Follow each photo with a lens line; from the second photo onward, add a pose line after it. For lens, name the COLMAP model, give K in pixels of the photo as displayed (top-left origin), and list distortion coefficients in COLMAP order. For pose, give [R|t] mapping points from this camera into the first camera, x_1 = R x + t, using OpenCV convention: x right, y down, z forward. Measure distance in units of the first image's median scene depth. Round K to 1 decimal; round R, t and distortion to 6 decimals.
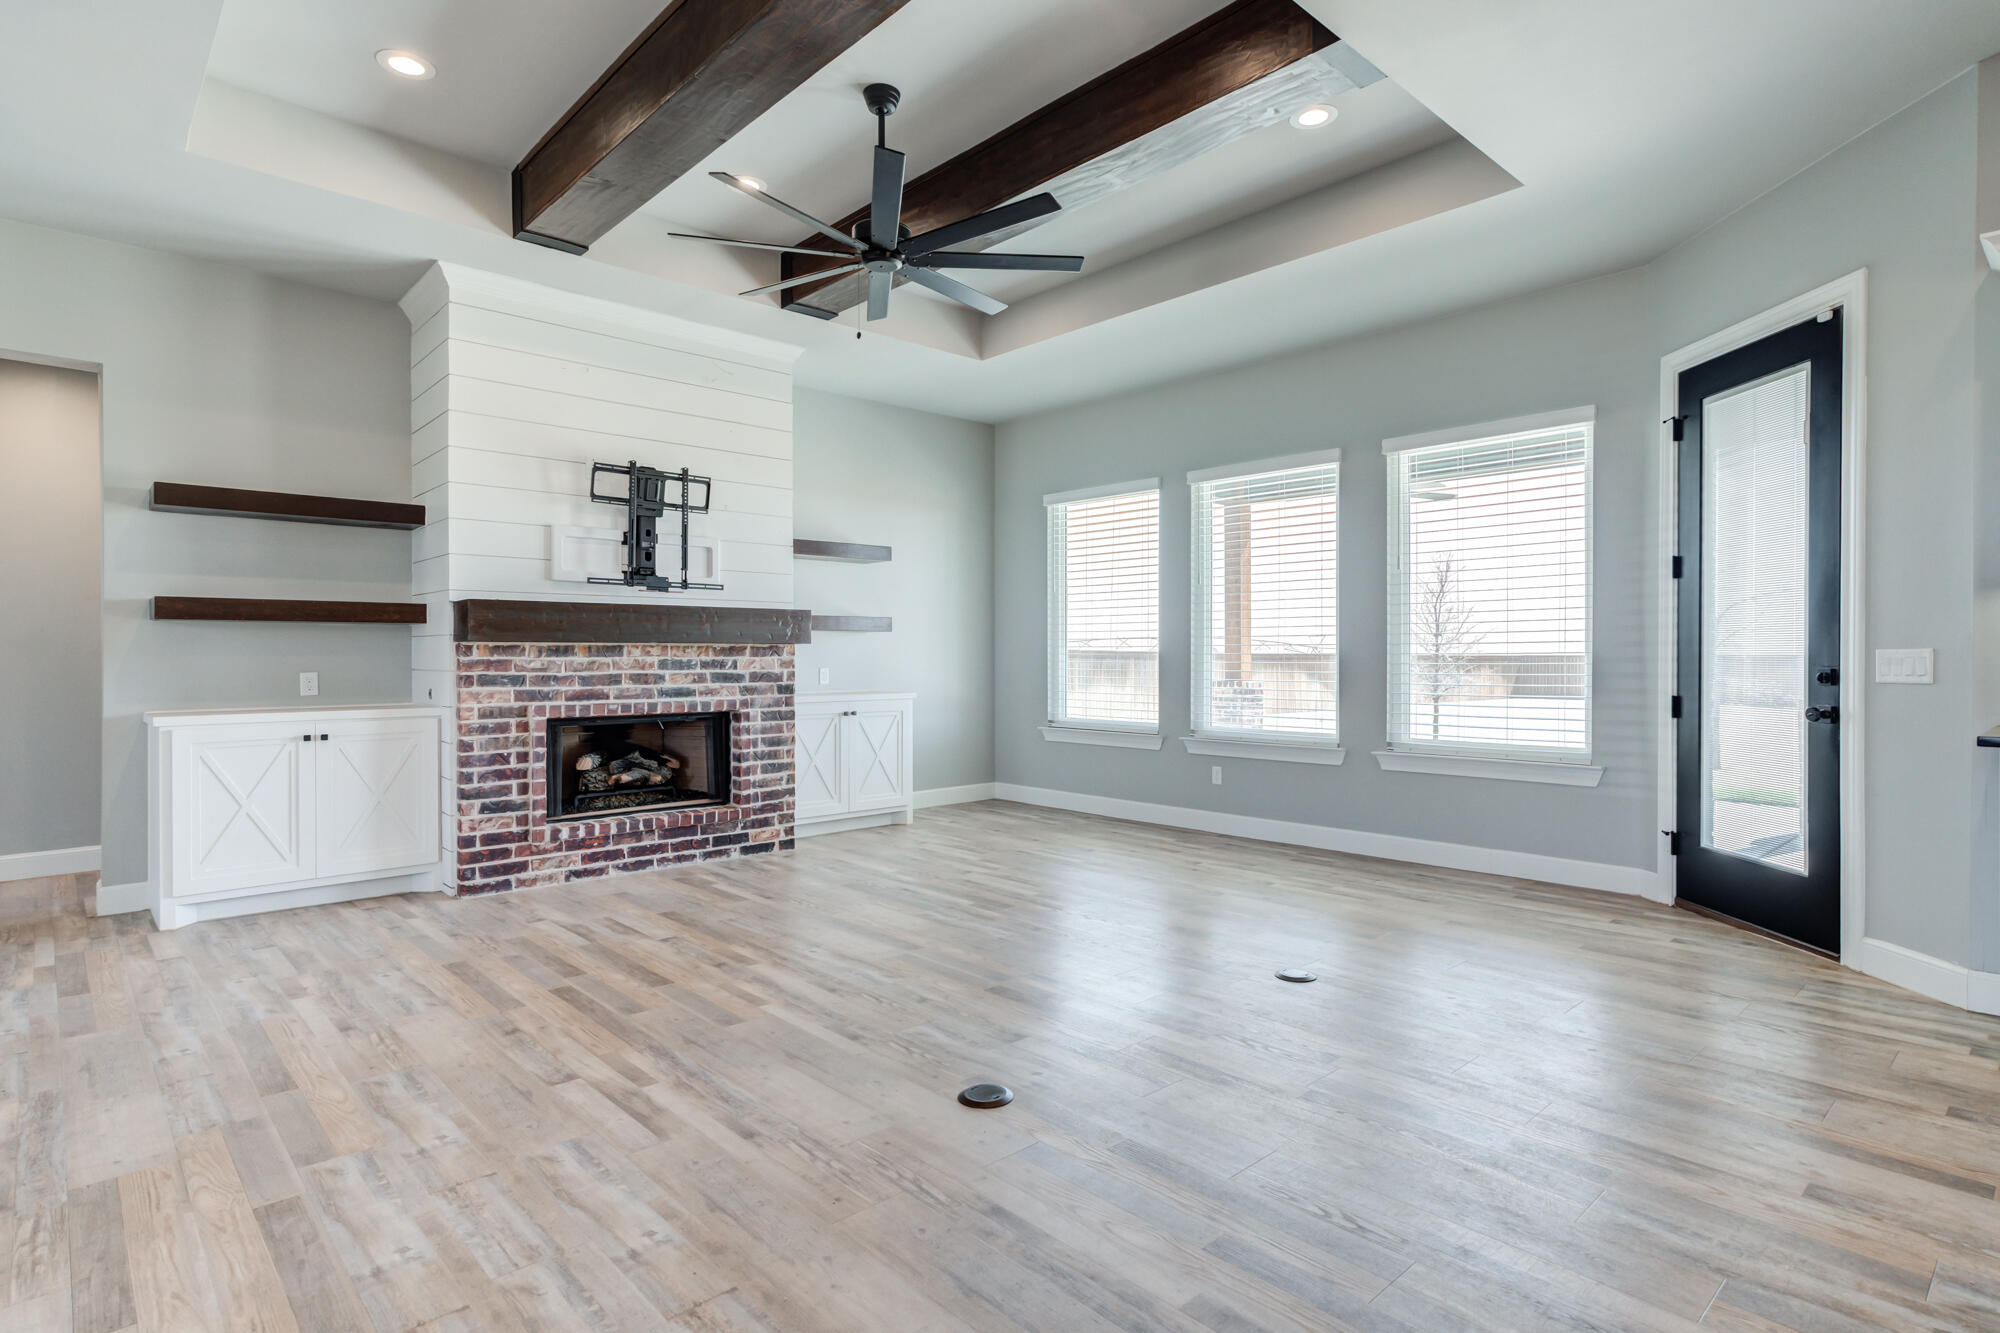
lens RADIAL K [[1032.4, 0, 997.4], [0, 1032.4, 655.3], [0, 0, 1]] dist [0.010741, 0.001494]
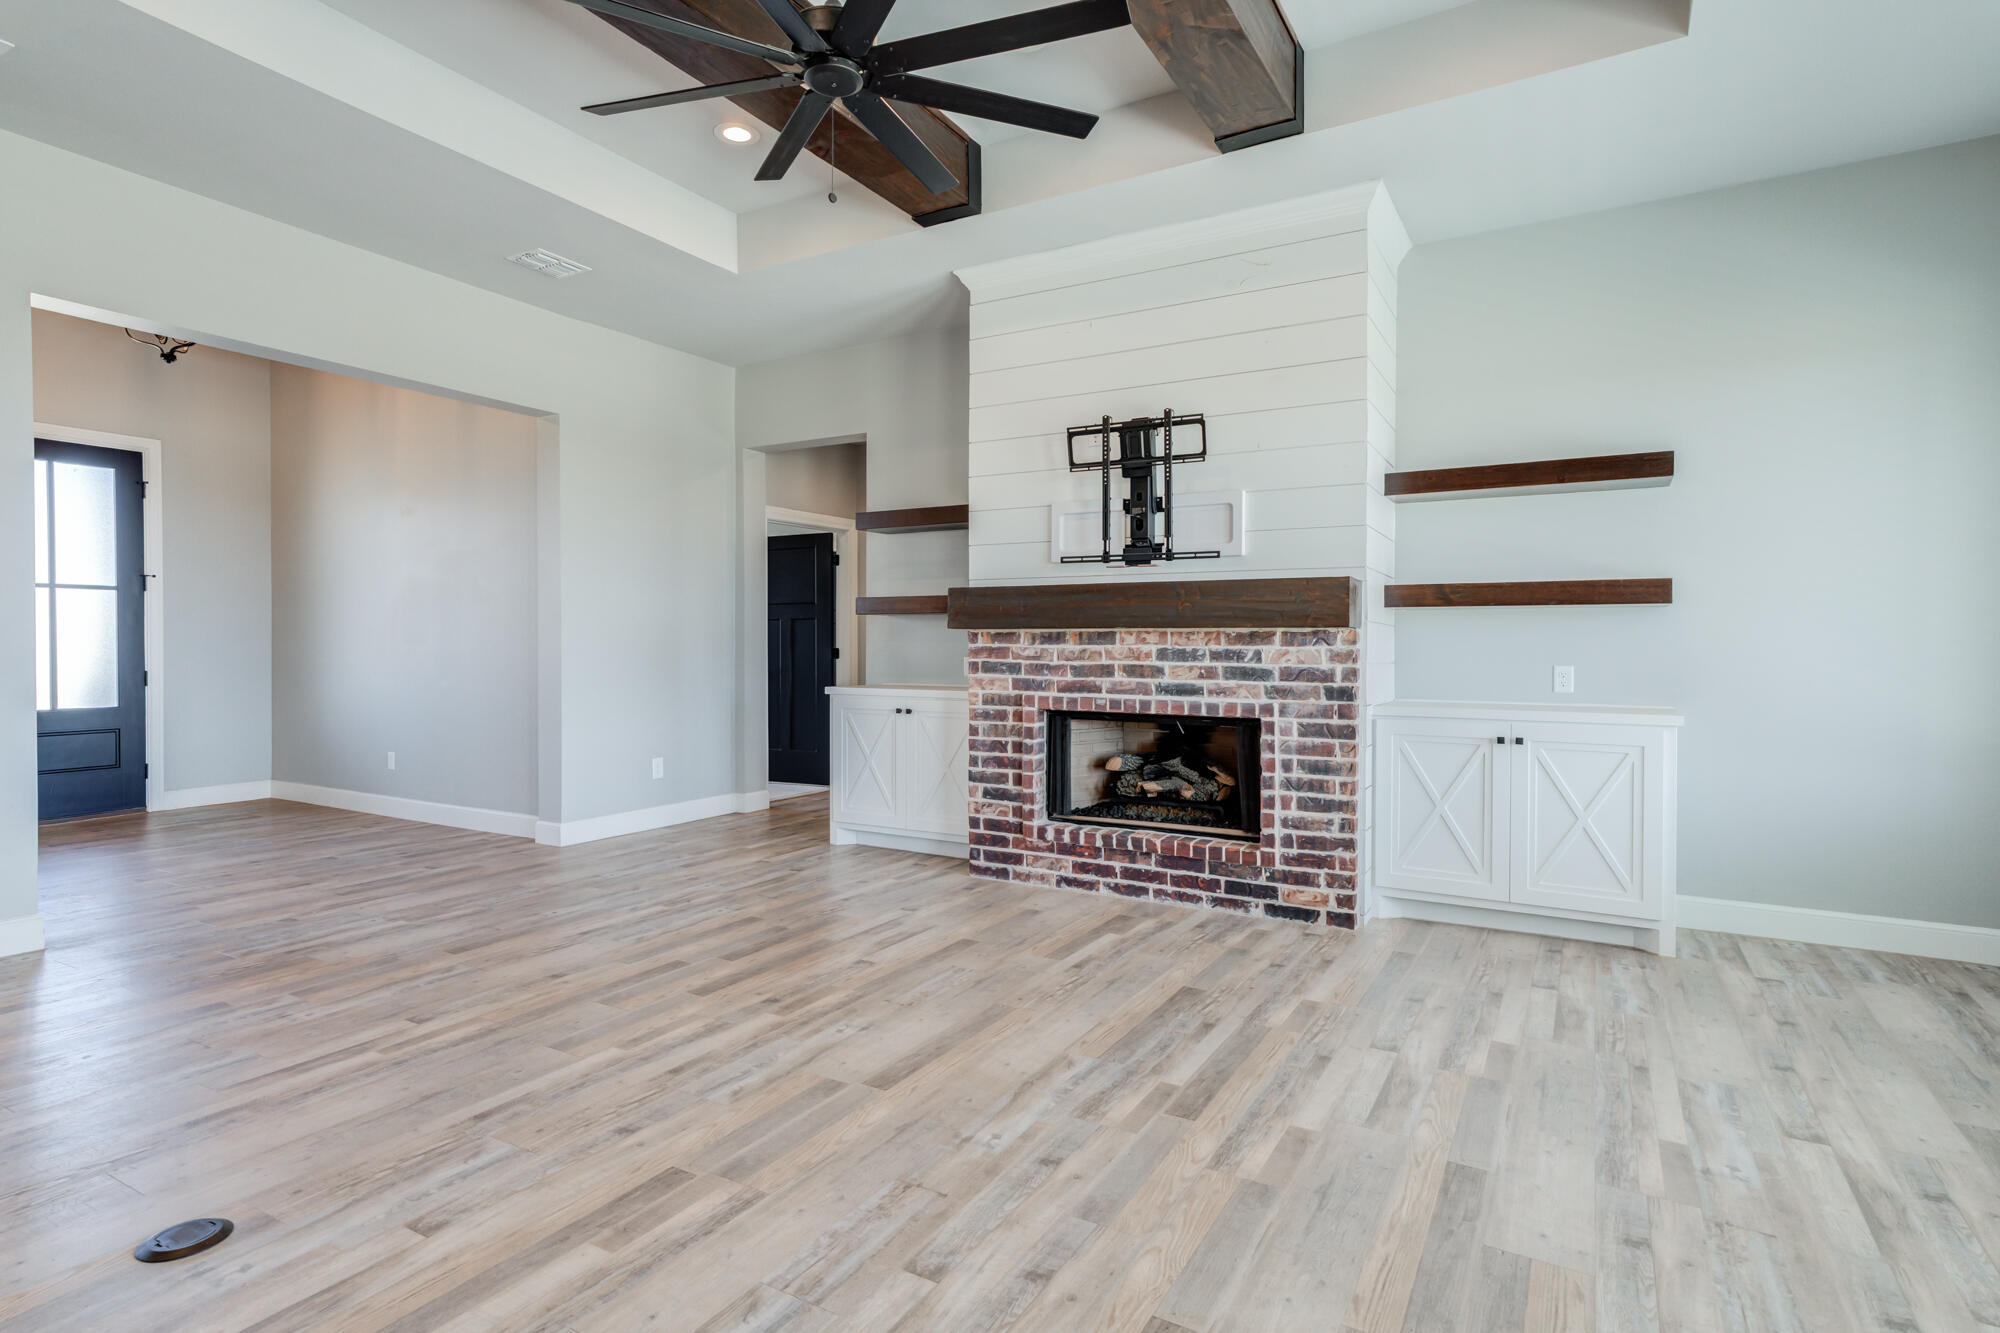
lens RADIAL K [[1017.4, 0, 996.1], [0, 1017.4, 647.9], [0, 0, 1]] dist [0.007882, 0.010260]
pose [[0.290507, 0.007496, -0.956844, 0.423316], [-0.003266, 0.999971, 0.006842, -0.001485], [0.956867, 0.001137, 0.290523, 0.658242]]
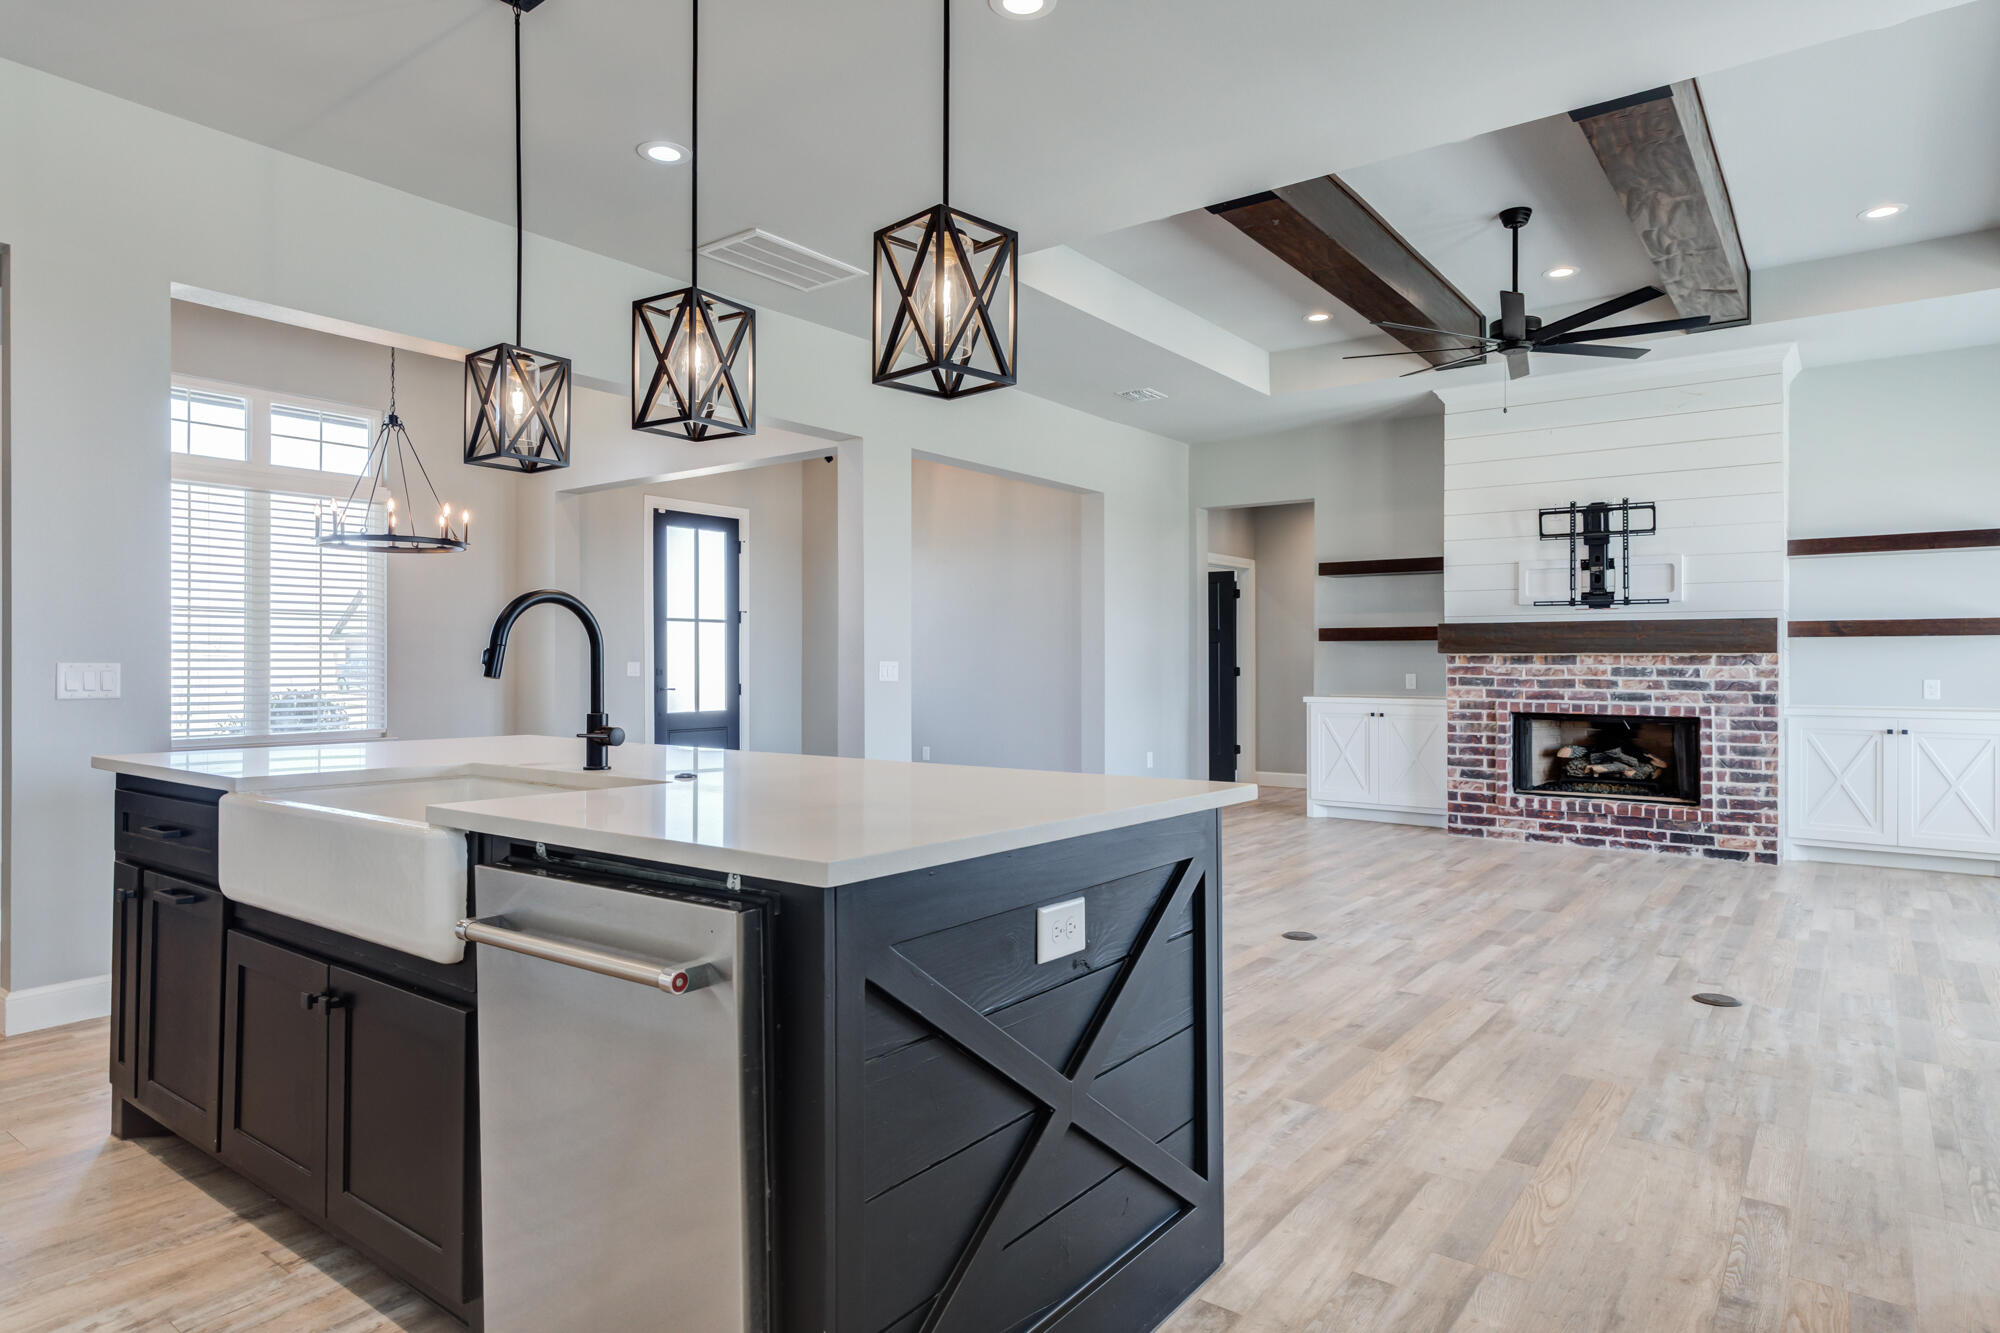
lens RADIAL K [[1146.9, 0, 1005.7], [0, 1146.9, 655.2], [0, 0, 1]] dist [-0.001601, 0.012601]
pose [[0.186700, -0.003688, -0.982410, 0.820407], [-0.003192, 0.999985, -0.004360, -0.001777], [0.982412, 0.003950, 0.186686, 0.103355]]
